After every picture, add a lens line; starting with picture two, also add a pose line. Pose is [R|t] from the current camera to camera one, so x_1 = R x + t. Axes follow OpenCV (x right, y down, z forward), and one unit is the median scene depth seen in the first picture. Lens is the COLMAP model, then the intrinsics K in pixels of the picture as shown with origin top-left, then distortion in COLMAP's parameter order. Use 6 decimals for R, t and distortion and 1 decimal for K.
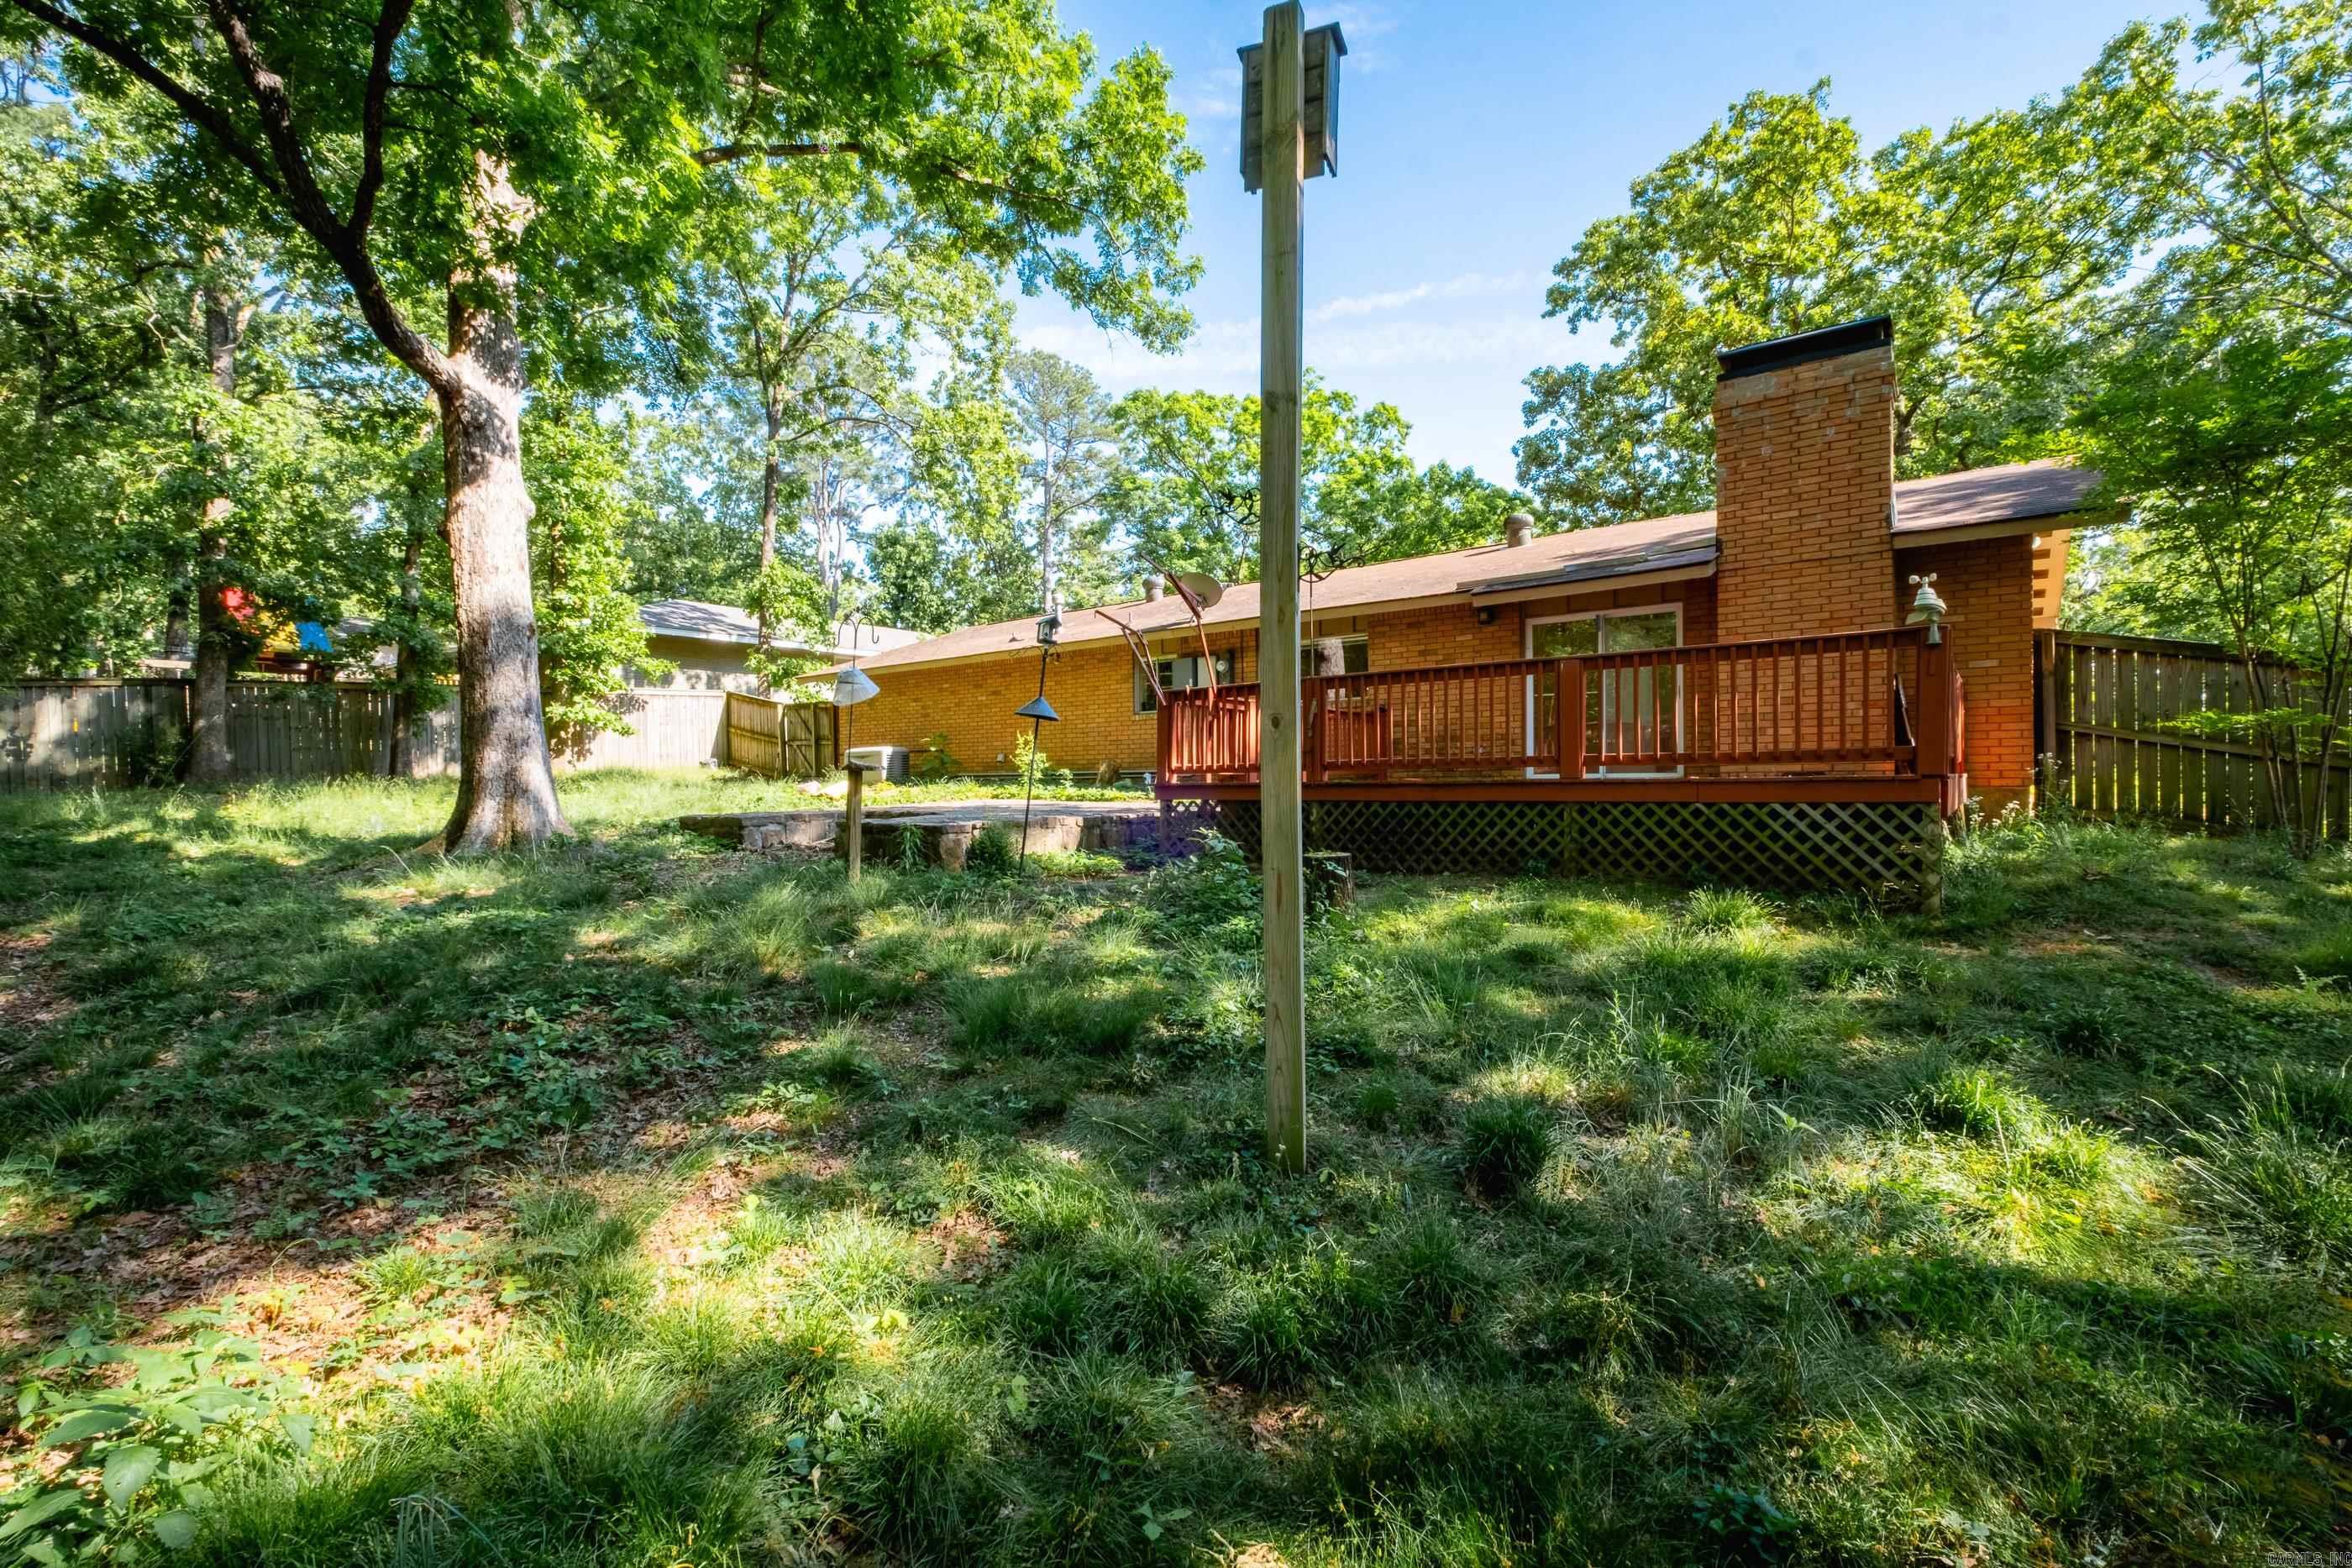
lens RADIAL K [[1053.4, 0, 1176.0], [0, 1053.4, 784.0], [0, 0, 1]] dist [-0.034580, 0.019111]
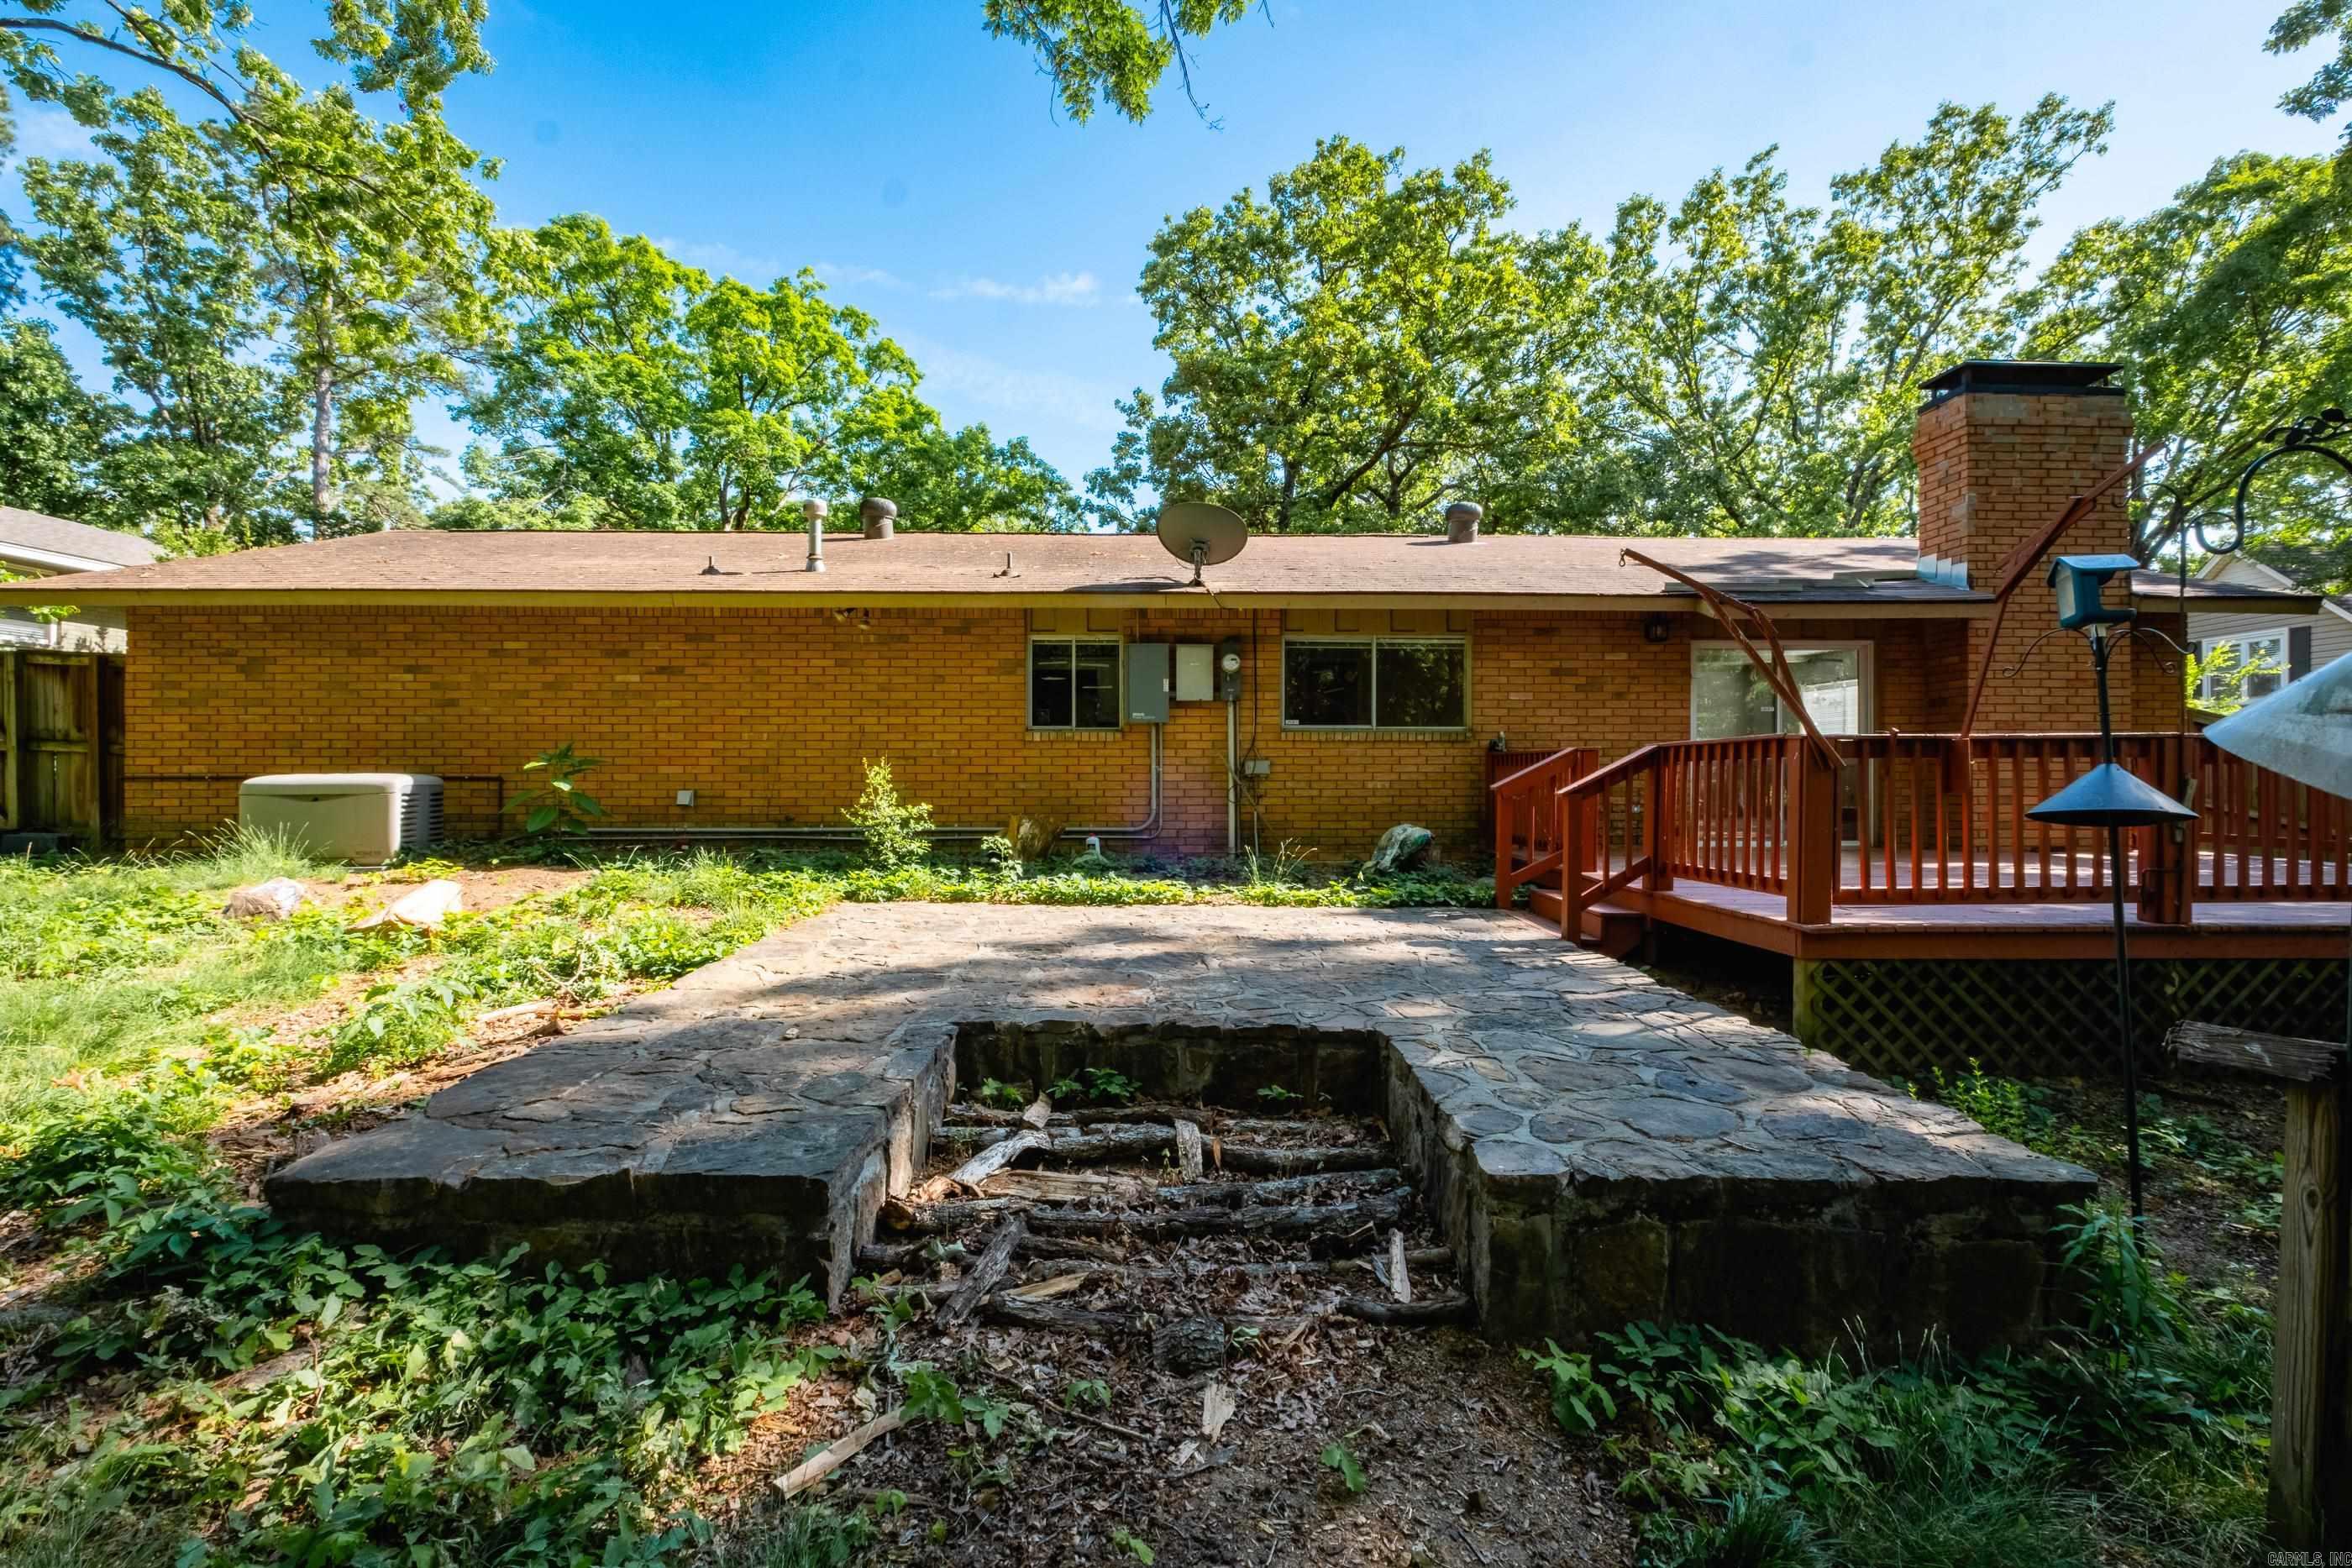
lens RADIAL K [[1022.4, 0, 1185.7], [0, 1022.4, 792.9], [0, 0, 1]] dist [0.005044, -0.000666]
pose [[0.754886, 0.004194, 0.655842, -0.203545], [-0.007644, 0.999968, 0.002404, -0.020847], [-0.655811, -0.006828, 0.754894, 0.315947]]
